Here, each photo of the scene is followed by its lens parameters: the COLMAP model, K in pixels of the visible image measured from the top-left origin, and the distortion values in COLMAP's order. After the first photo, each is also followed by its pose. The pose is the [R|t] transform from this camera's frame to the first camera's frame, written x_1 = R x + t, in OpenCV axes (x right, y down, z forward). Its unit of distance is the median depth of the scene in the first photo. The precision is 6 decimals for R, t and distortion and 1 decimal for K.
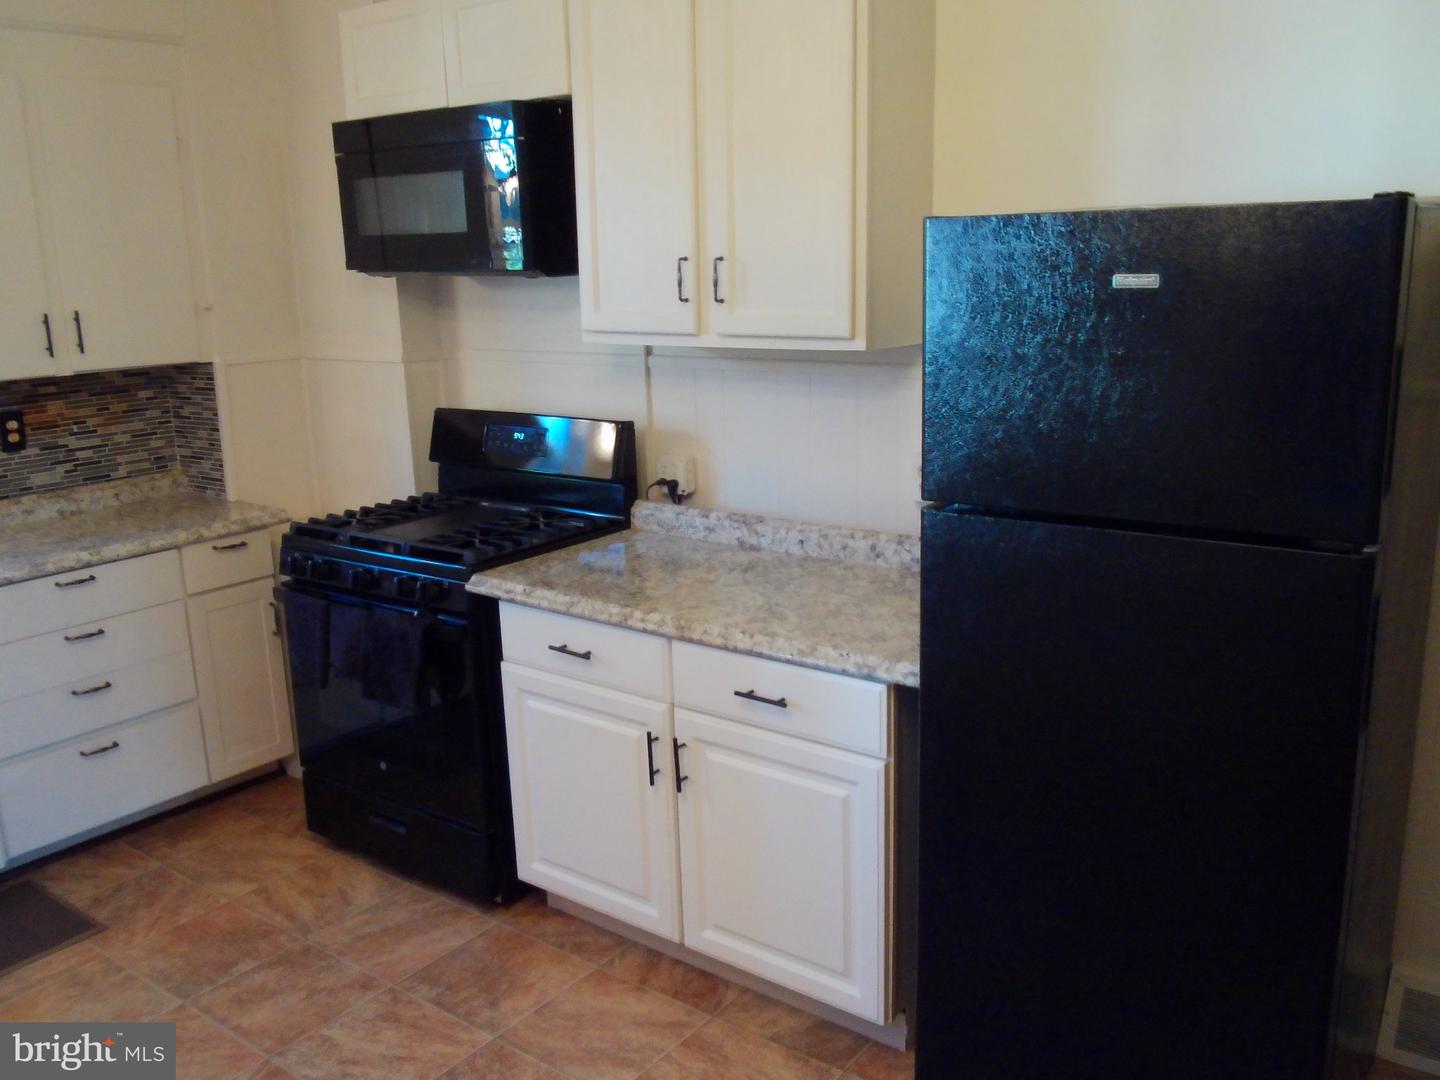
lens RADIAL K [[1249.0, 0, 720.0], [0, 1249.0, 540.0], [0, 0, 1]] dist [-0.036527, -0.007419]
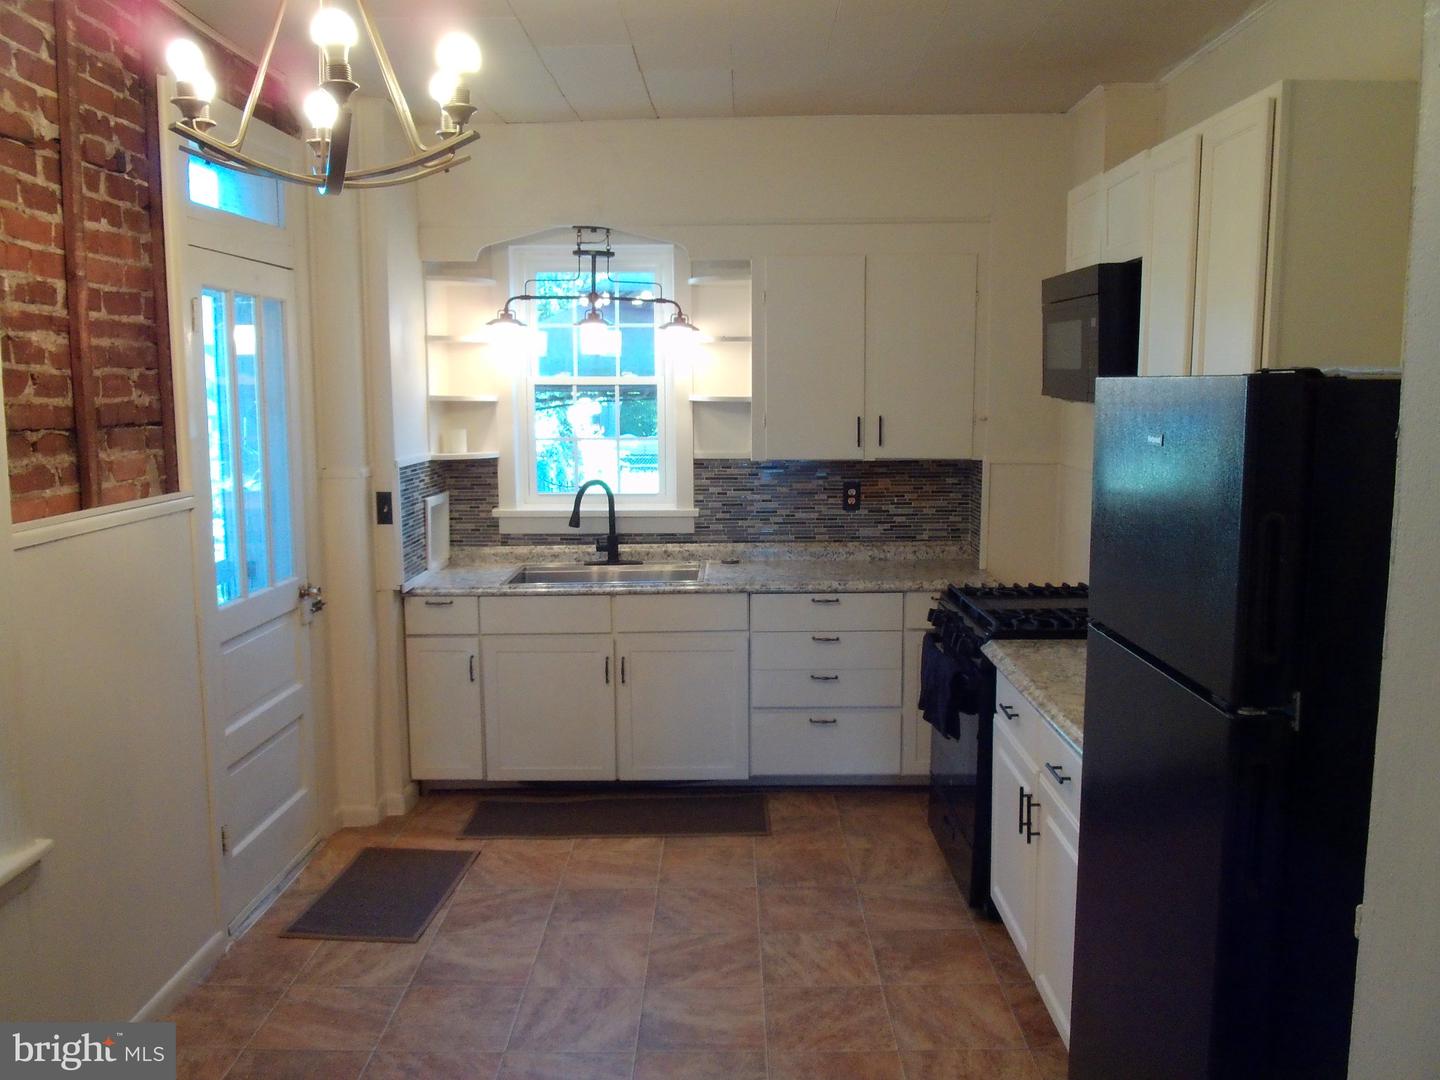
lens RADIAL K [[1249.0, 0, 720.0], [0, 1249.0, 540.0], [0, 0, 1]] dist [-0.036527, -0.007419]
pose [[0.591580, 0.124704, -0.796544, 0.542324], [-0.187912, 0.982083, 0.014192, -0.033053], [0.784042, 0.141285, 0.604414, 0.012853]]
